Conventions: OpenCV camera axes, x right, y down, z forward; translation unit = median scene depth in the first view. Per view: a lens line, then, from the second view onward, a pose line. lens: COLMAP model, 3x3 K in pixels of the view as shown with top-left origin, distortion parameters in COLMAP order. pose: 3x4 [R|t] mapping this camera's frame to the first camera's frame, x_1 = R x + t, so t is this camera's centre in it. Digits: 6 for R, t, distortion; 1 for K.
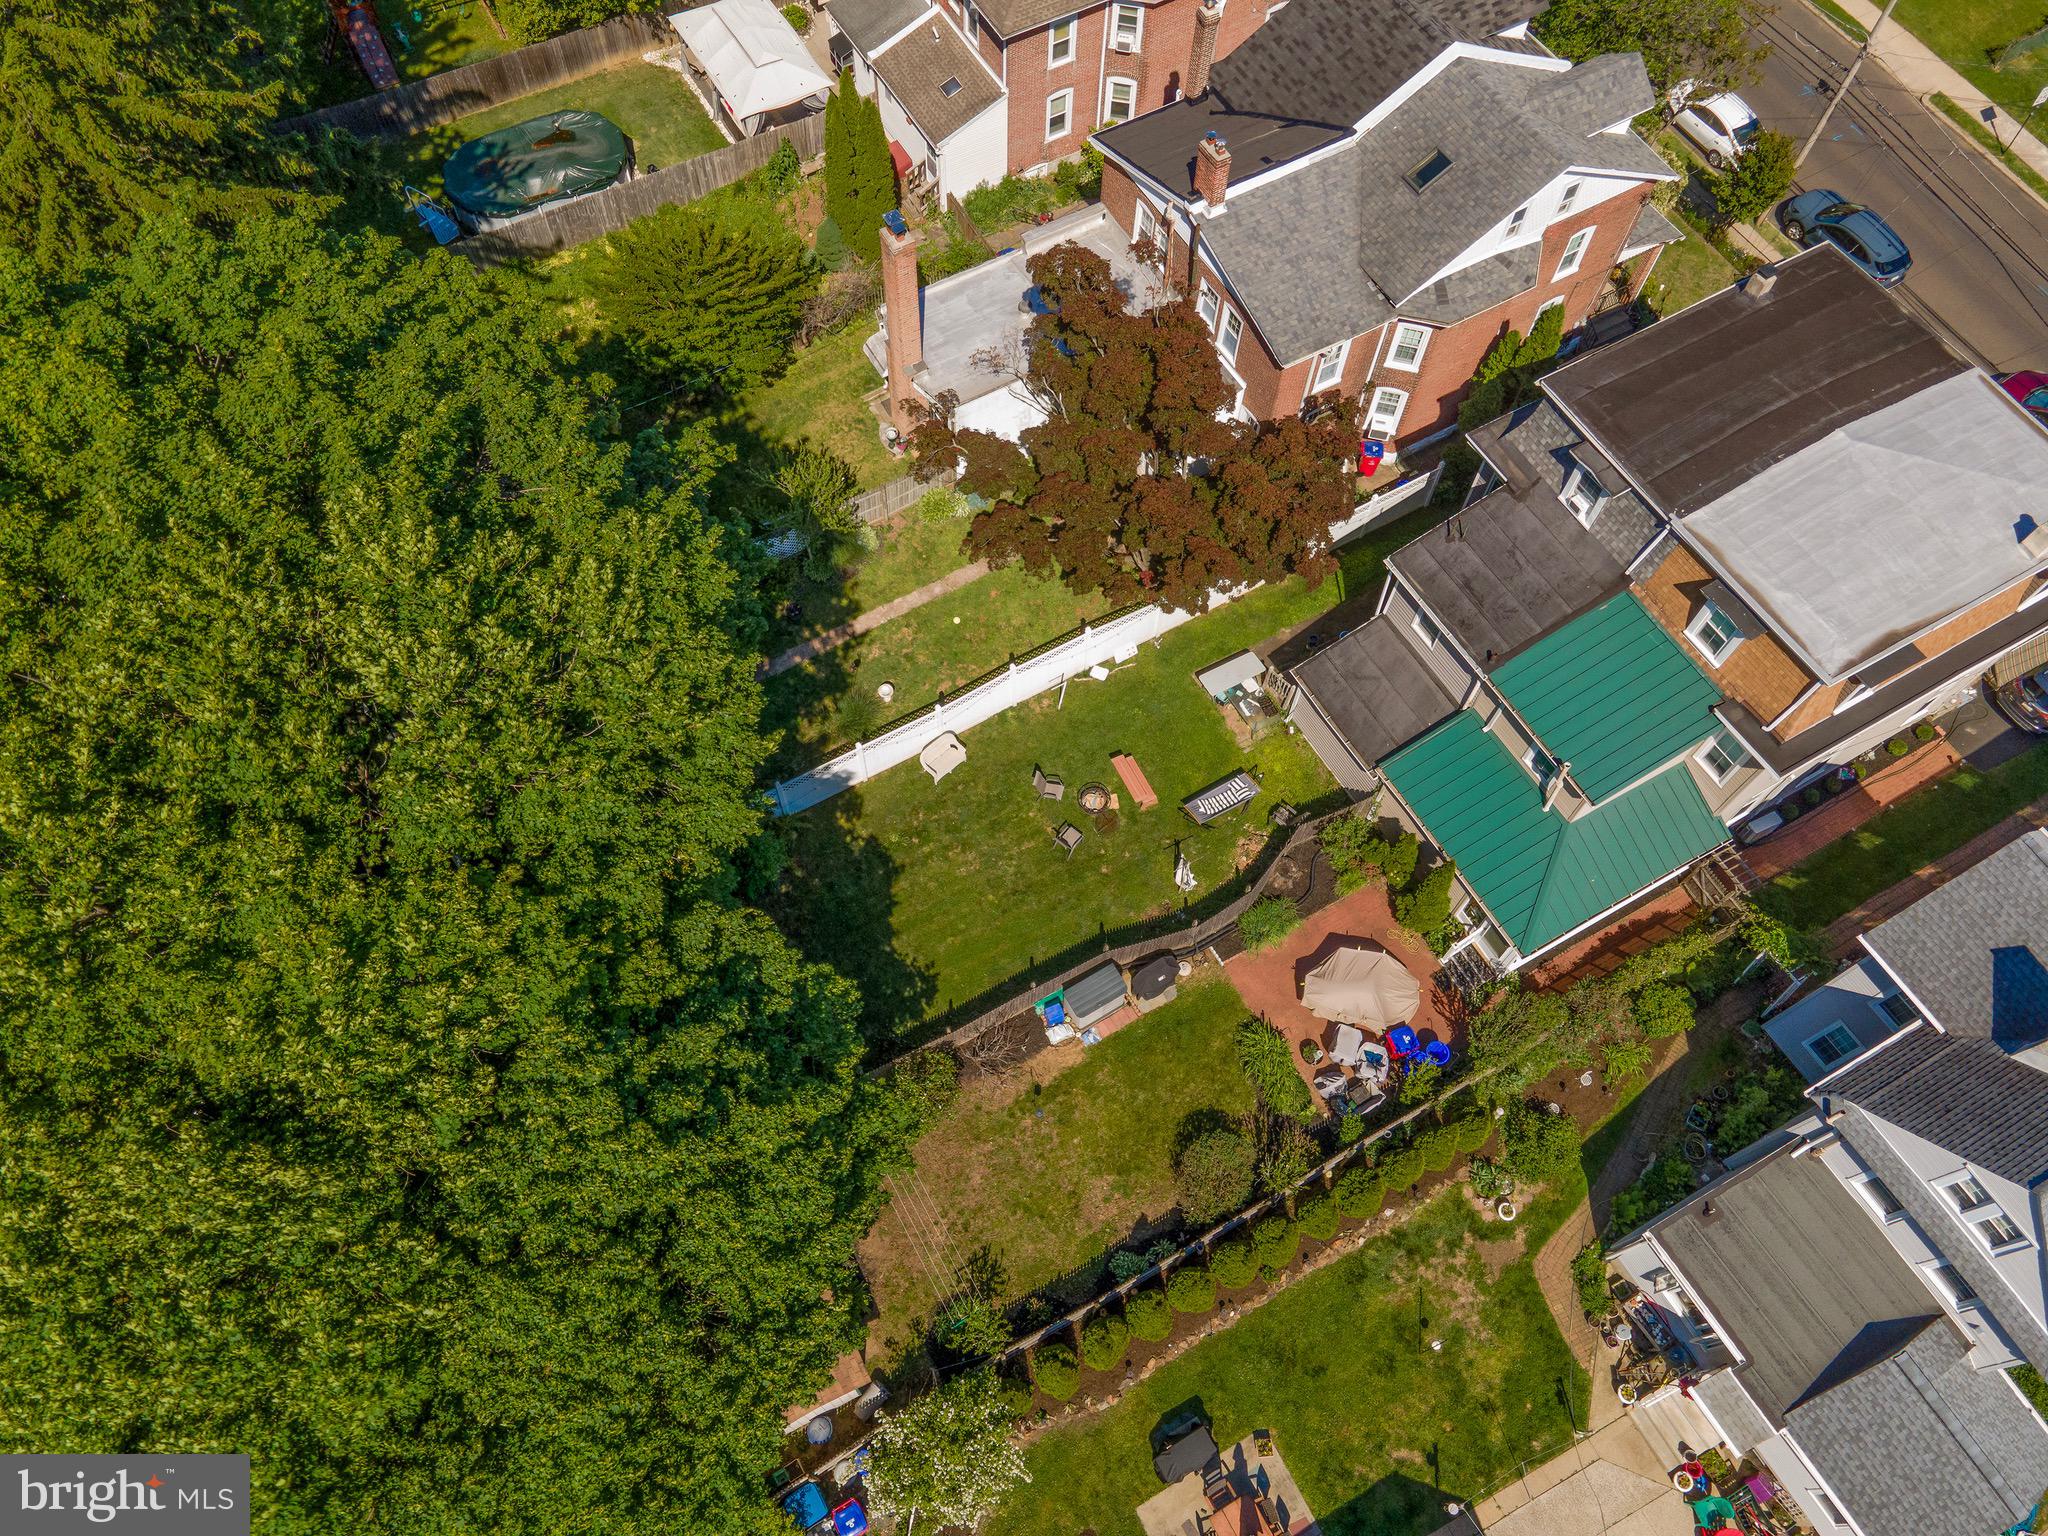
lens RADIAL K [[1474.2, 0, 1024.0], [0, 1474.2, 768.0], [0, 0, 1]] dist [0.036557, -0.000388]
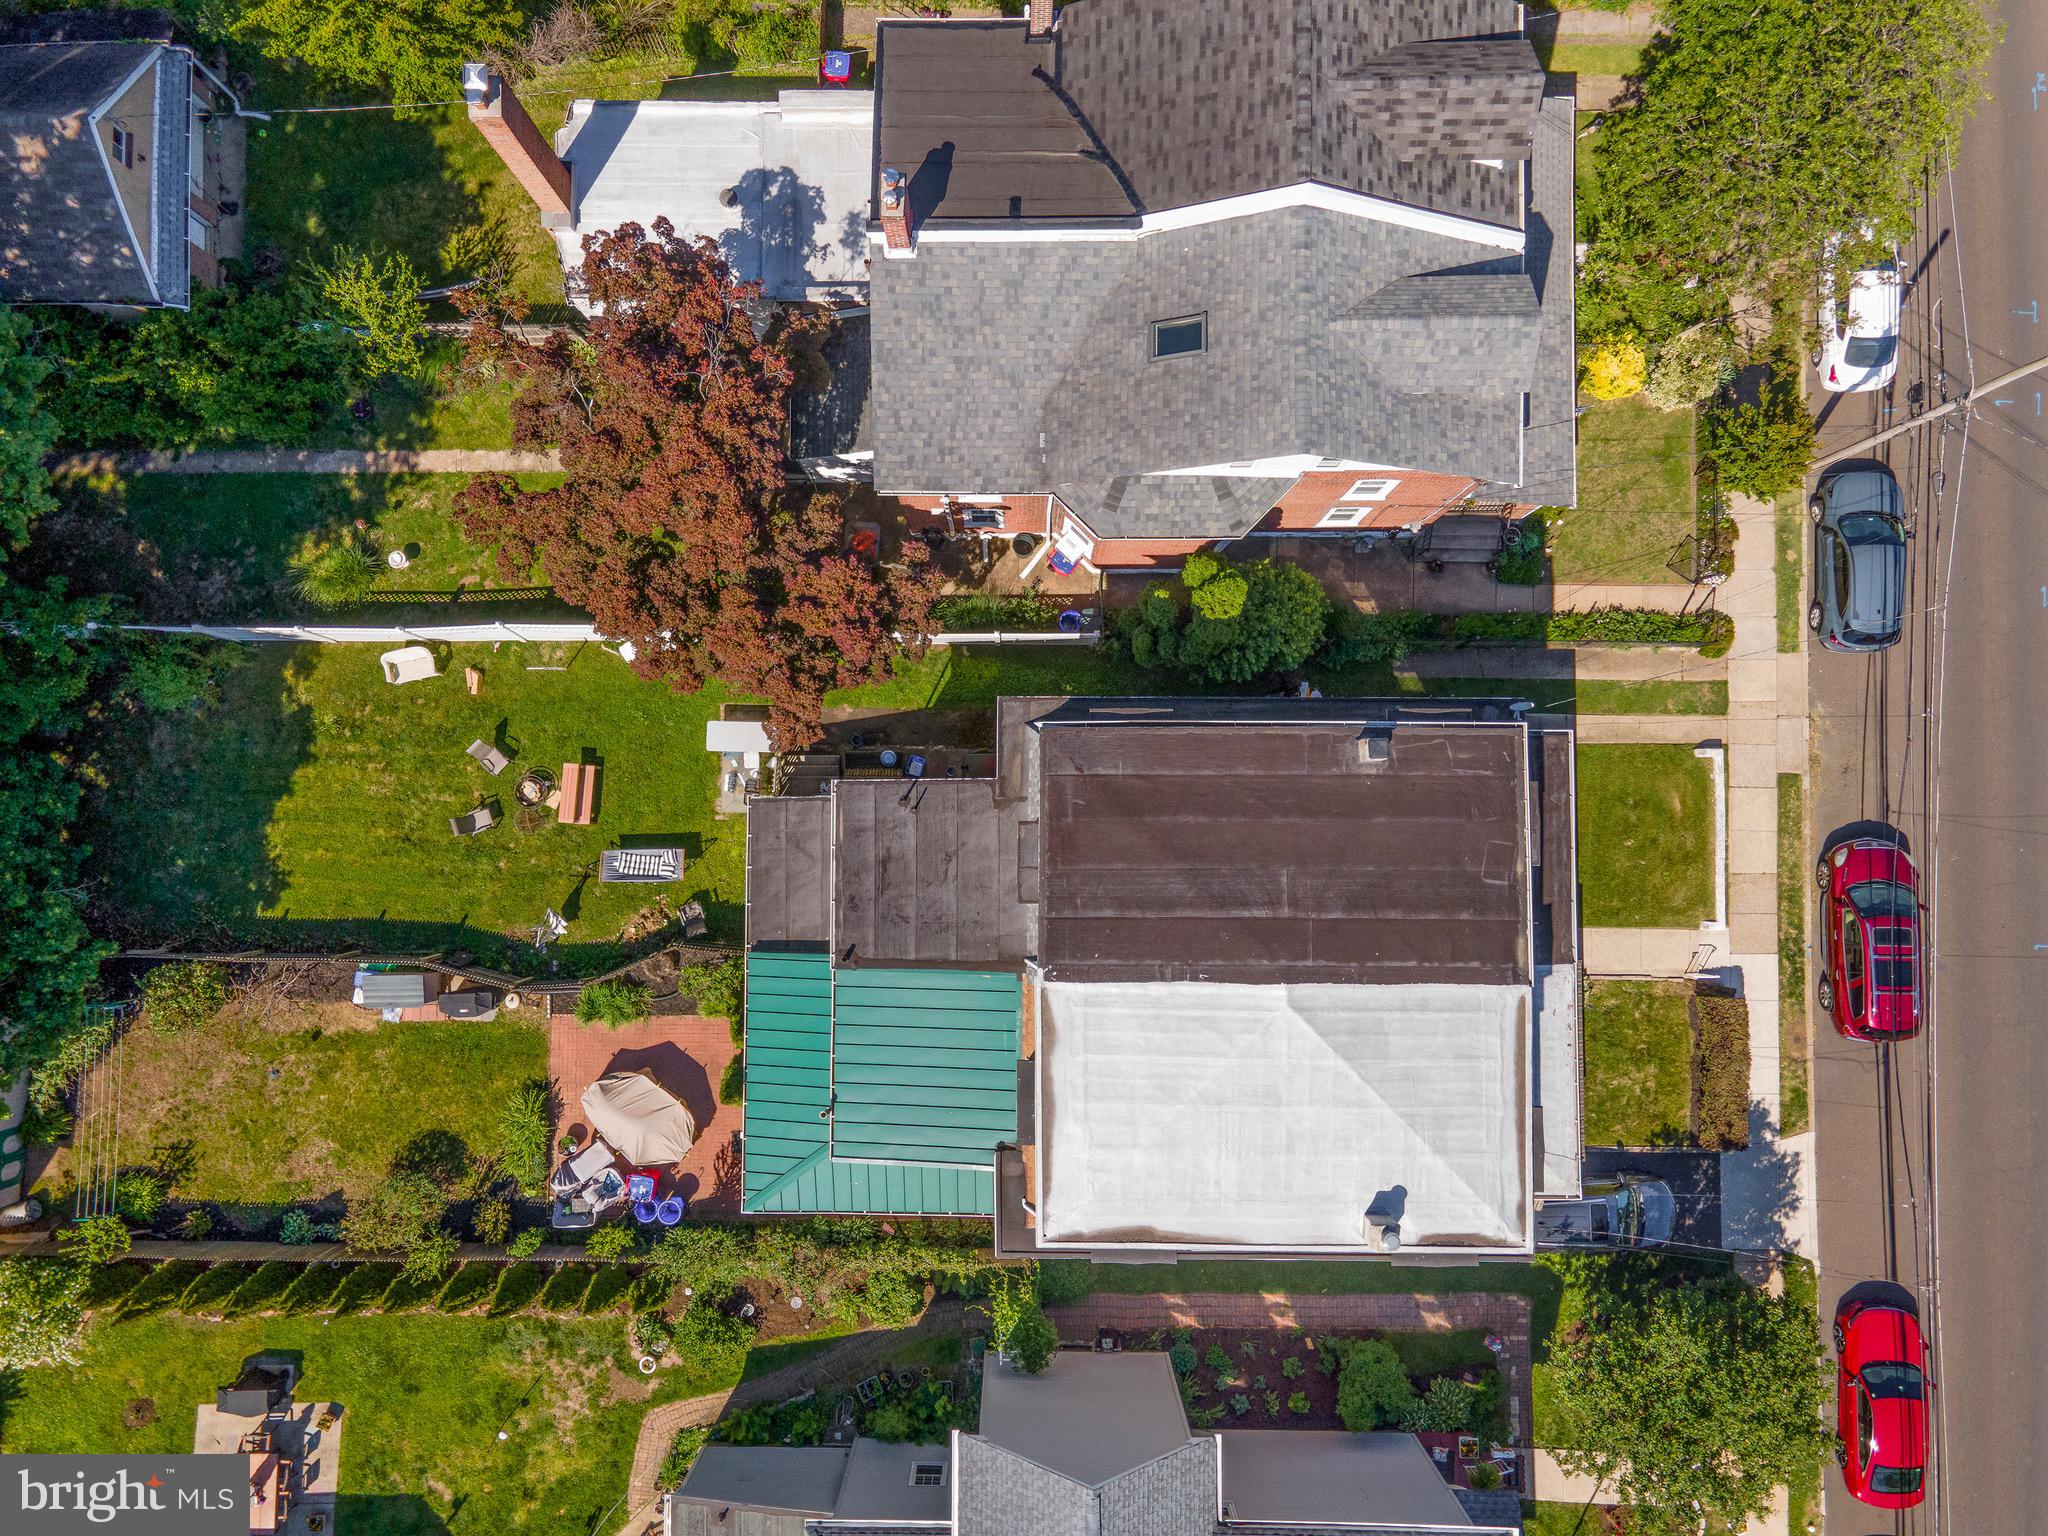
lens RADIAL K [[1466.9, 0, 1024.0], [0, 1466.9, 768.0], [0, 0, 1]] dist [0.058683, 0.004383]
pose [[0.866269, 0.497945, -0.040347, 0.393918], [-0.434751, 0.791184, 0.430139, -0.594704], [0.246108, -0.355076, 0.901860, 0.288321]]
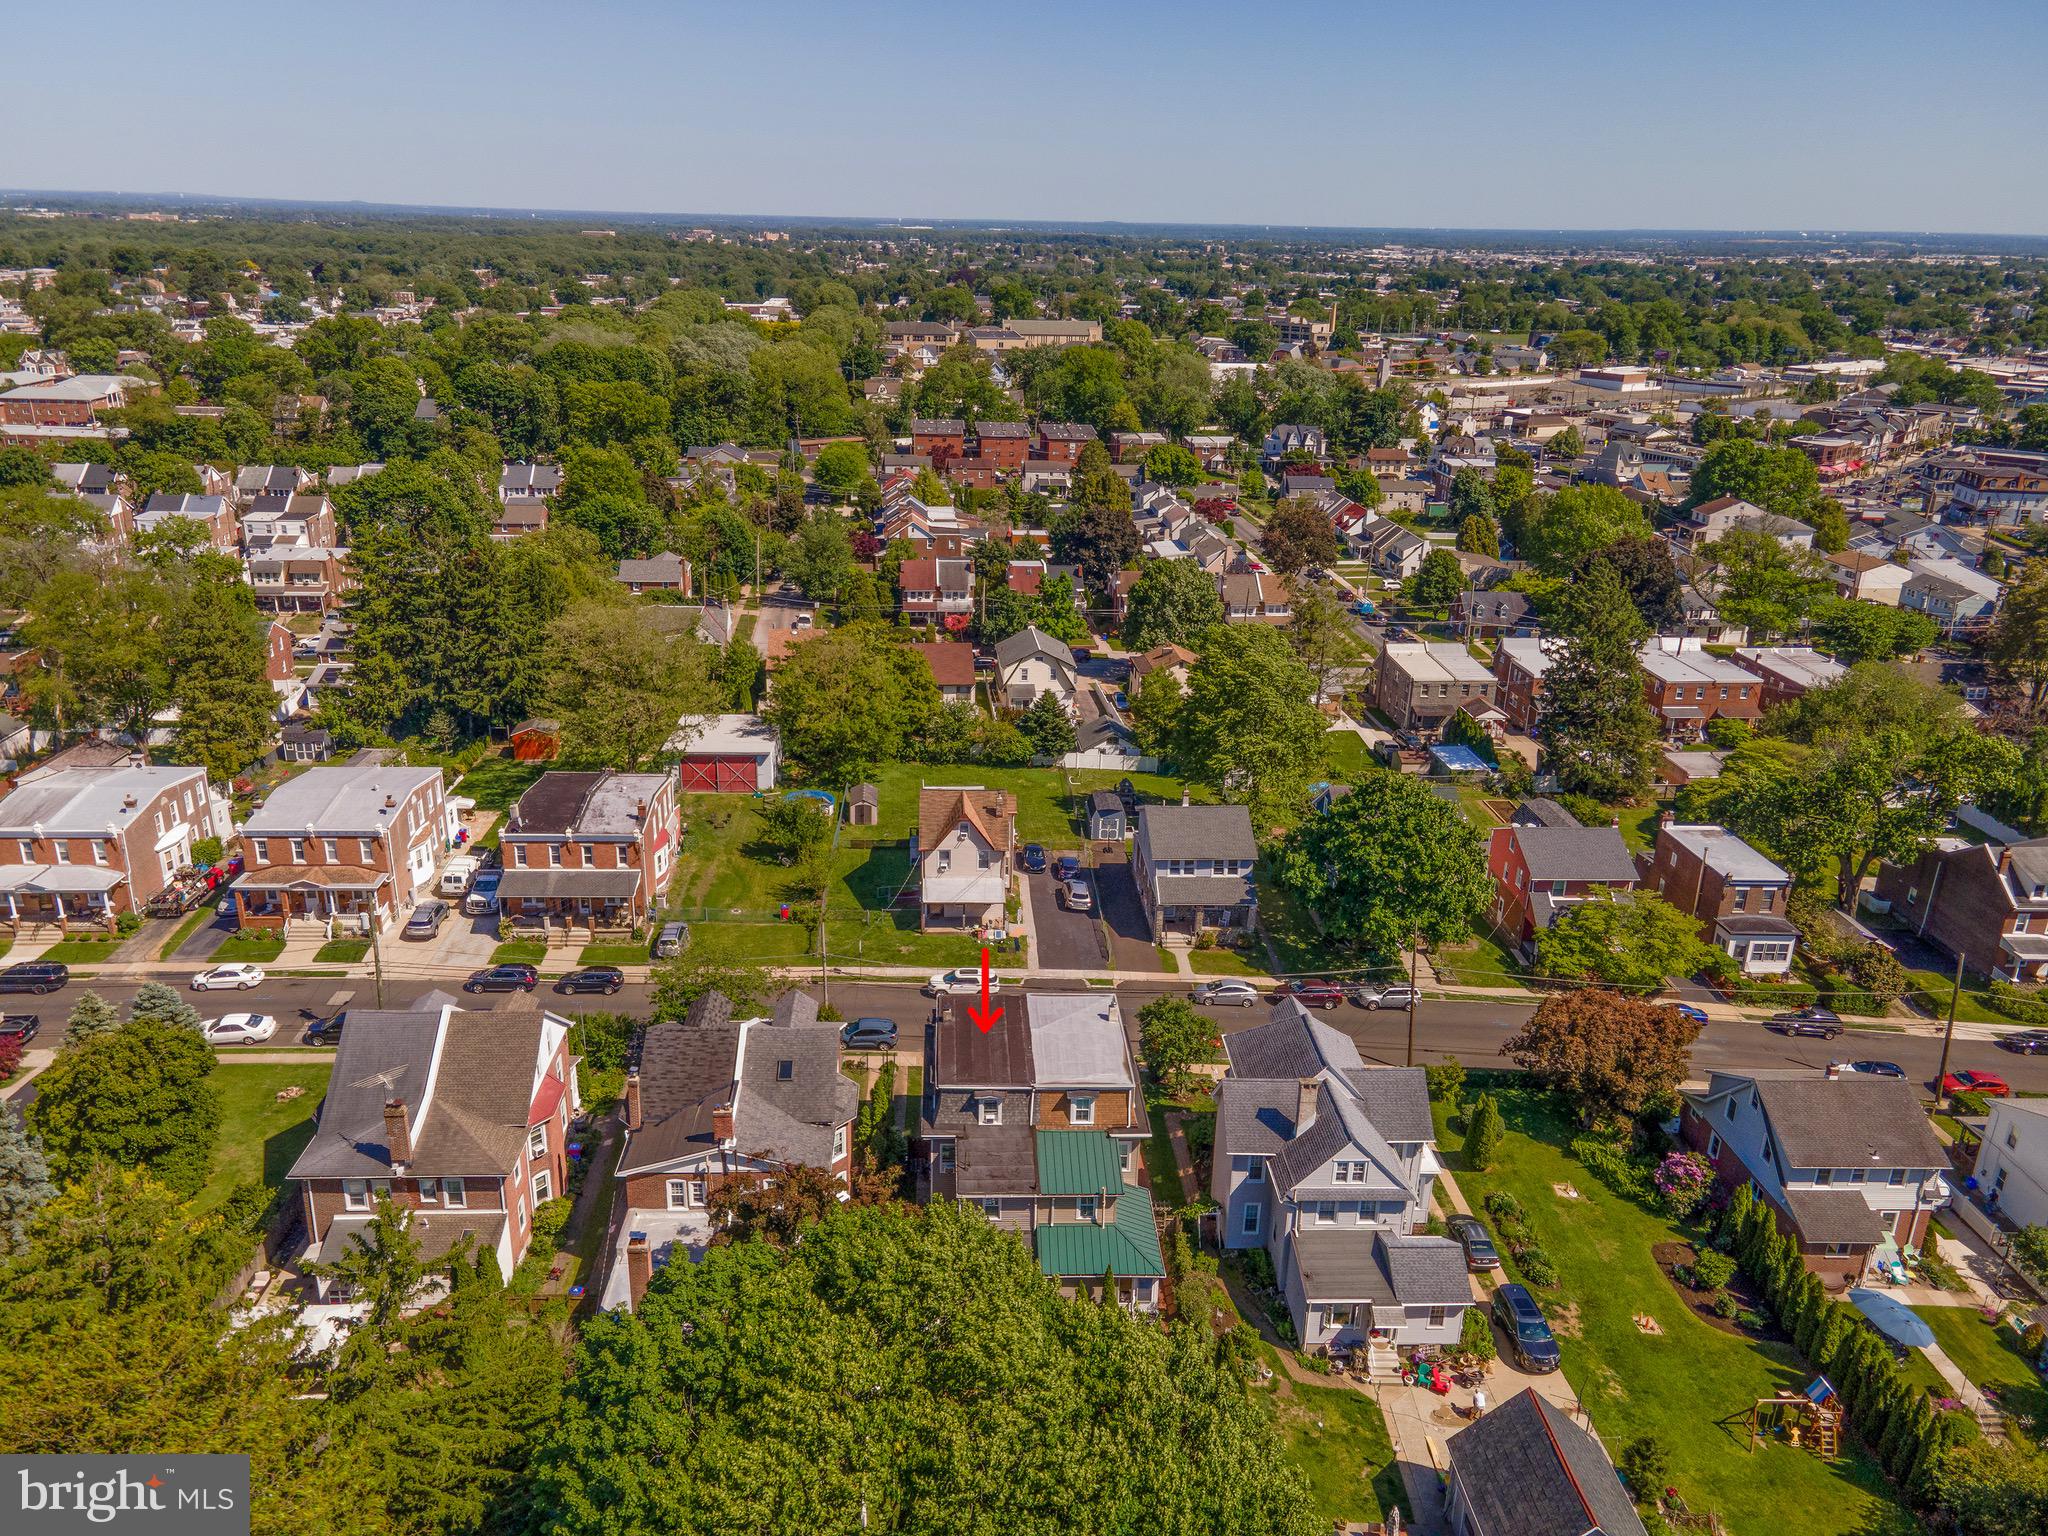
lens RADIAL K [[1474.2, 0, 1024.0], [0, 1474.2, 768.0], [0, 0, 1]] dist [0.036557, -0.000388]
pose [[0.454609, -0.310509, 0.834814, -1.190535], [0.781460, 0.588772, -0.206561, -0.007483], [-0.427376, 0.746279, 0.510312, -0.421239]]
